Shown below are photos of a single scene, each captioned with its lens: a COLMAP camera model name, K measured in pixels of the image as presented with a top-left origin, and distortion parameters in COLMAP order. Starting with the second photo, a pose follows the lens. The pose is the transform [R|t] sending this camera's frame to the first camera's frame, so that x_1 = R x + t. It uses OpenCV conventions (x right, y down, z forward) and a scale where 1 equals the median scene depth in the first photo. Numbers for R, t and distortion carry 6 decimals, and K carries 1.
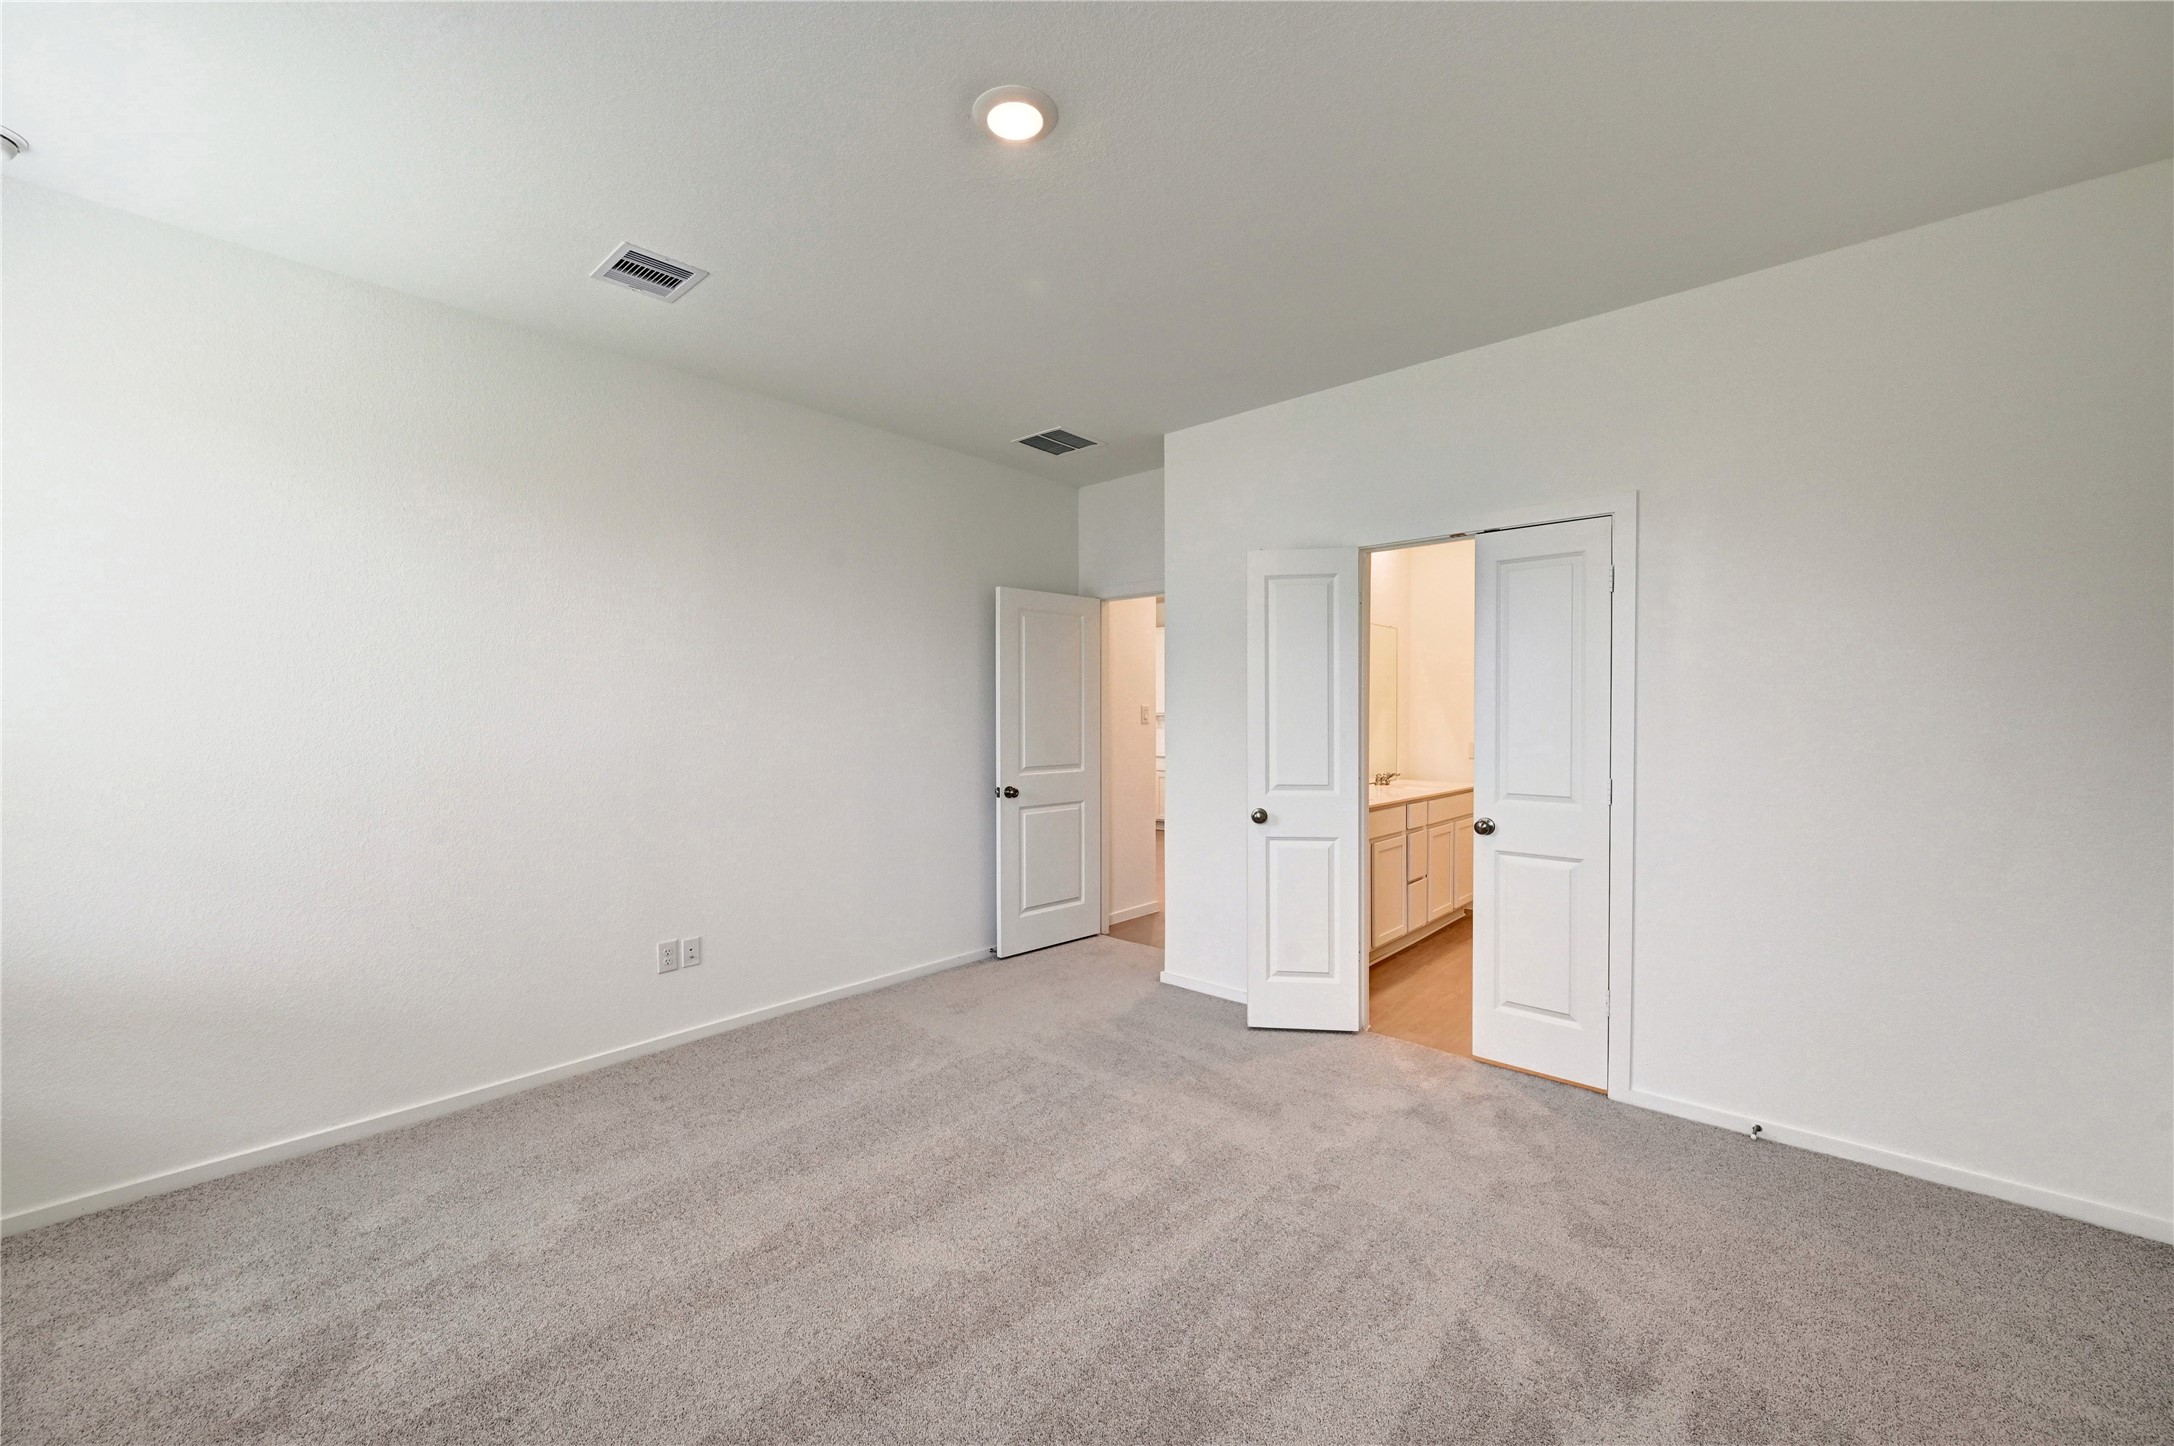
lens RADIAL K [[849.4, 0, 1087.0], [0, 849.4, 723.0], [0, 0, 1]] dist [0.000839, 0.000176]
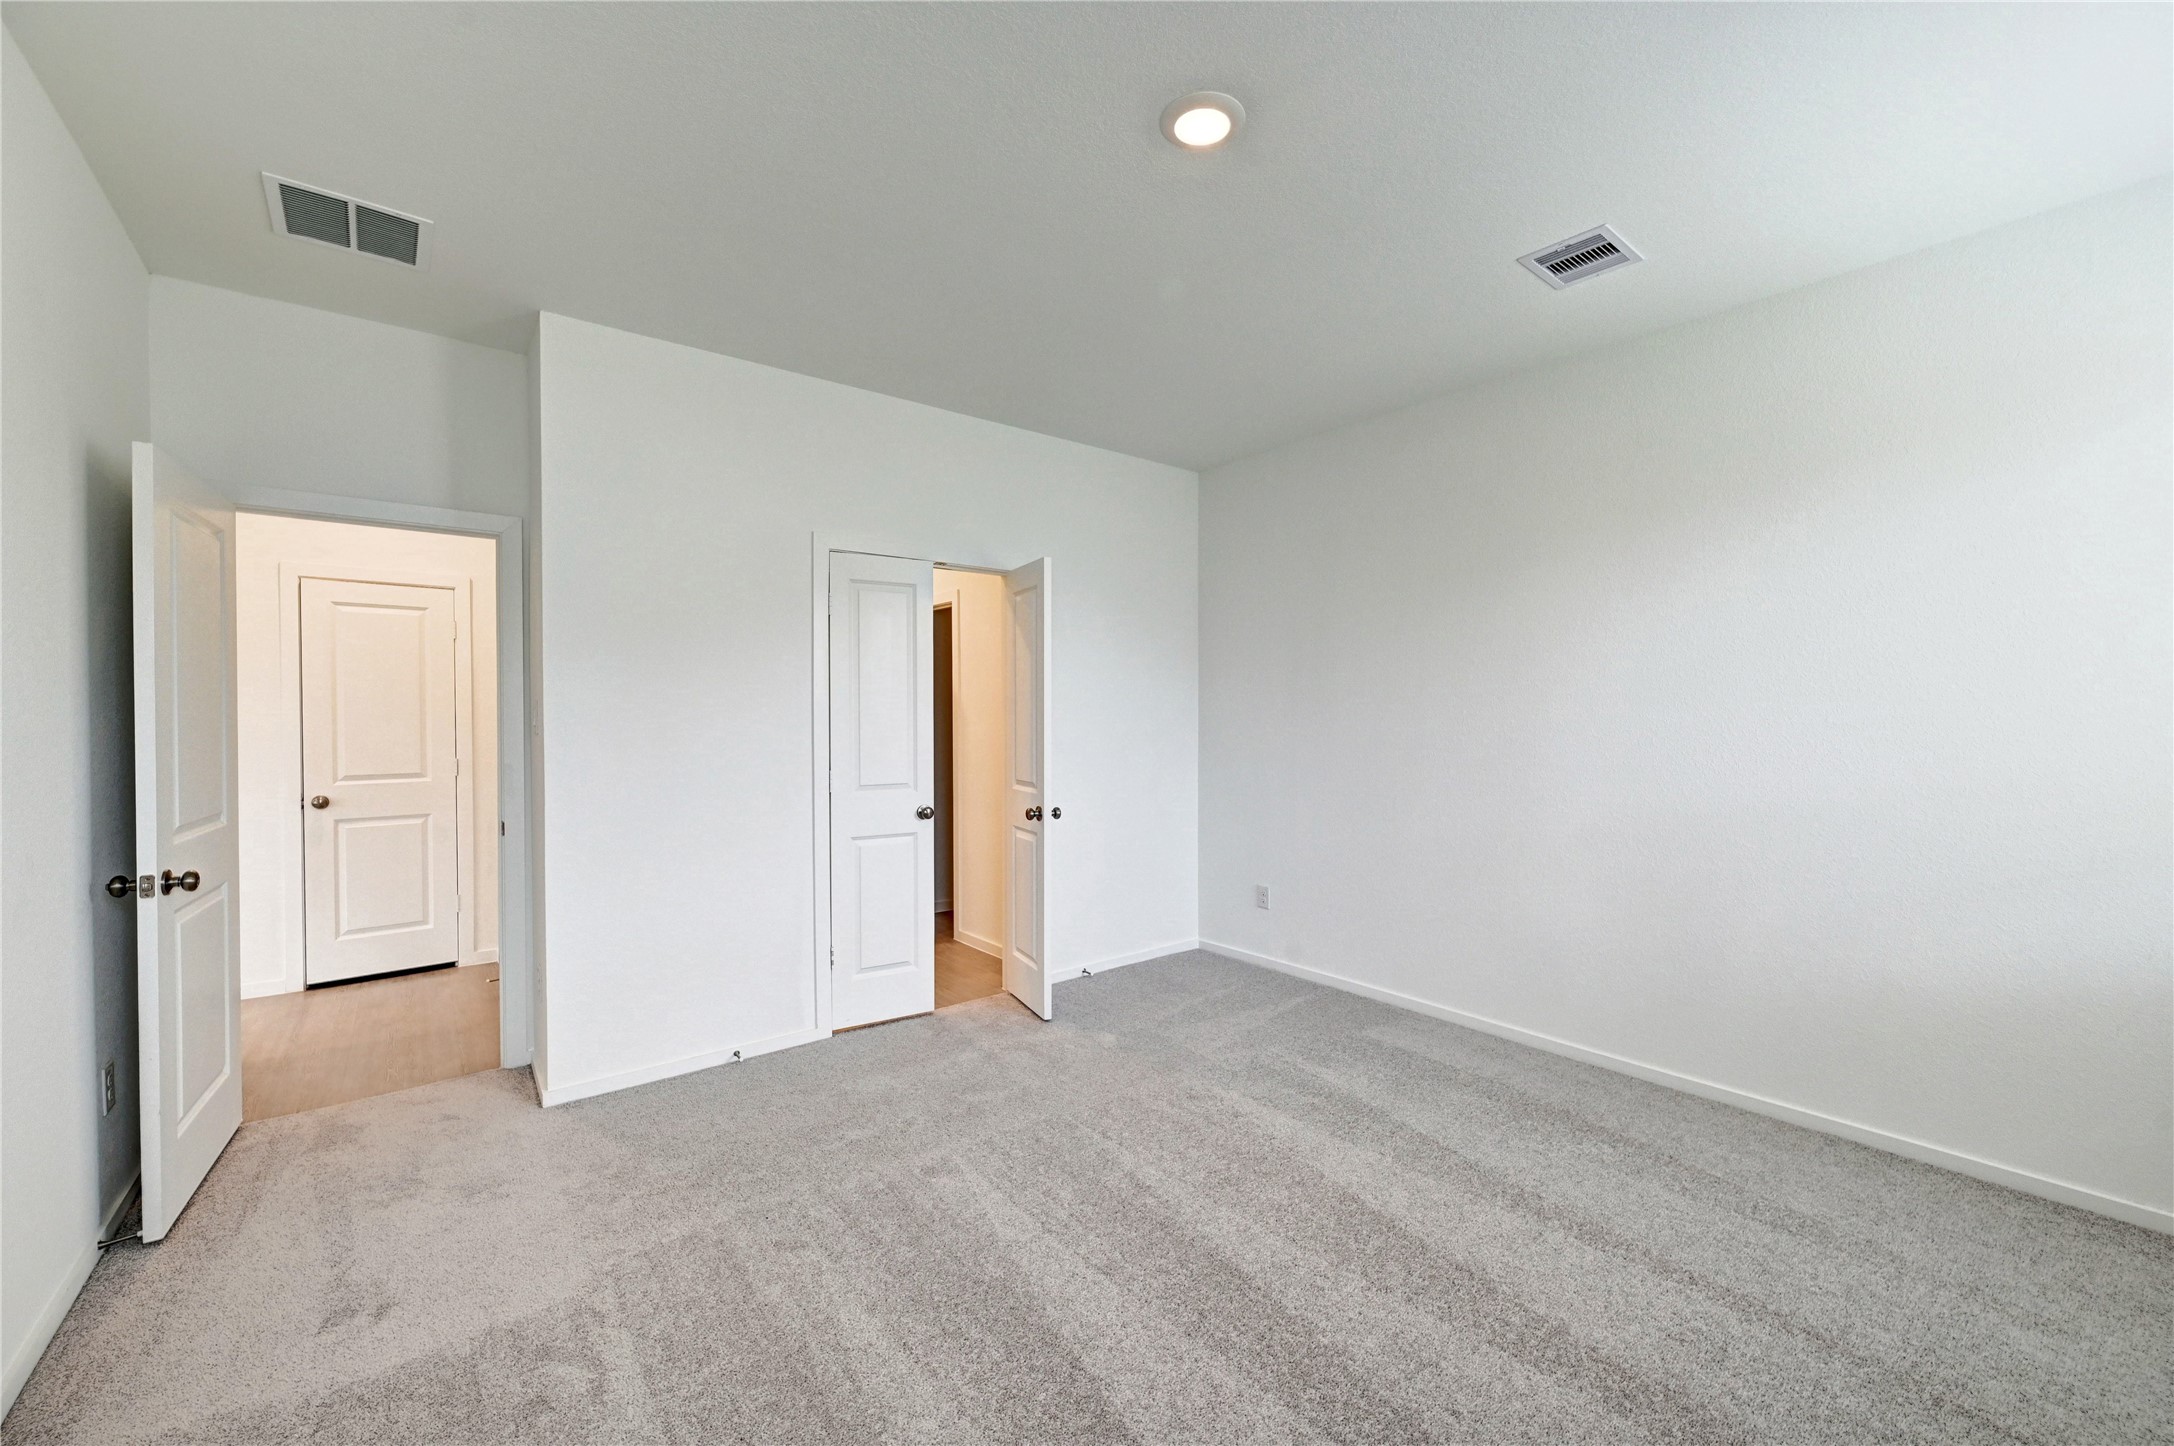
lens RADIAL K [[849.4, 0, 1087.0], [0, 849.4, 723.0], [0, 0, 1]] dist [0.000839, 0.000176]
pose [[0.181821, -0.013791, 0.983235, -0.576789], [0.018775, 0.999768, 0.010551, -0.004514], [-0.983152, 0.016542, 0.182038, 0.503705]]
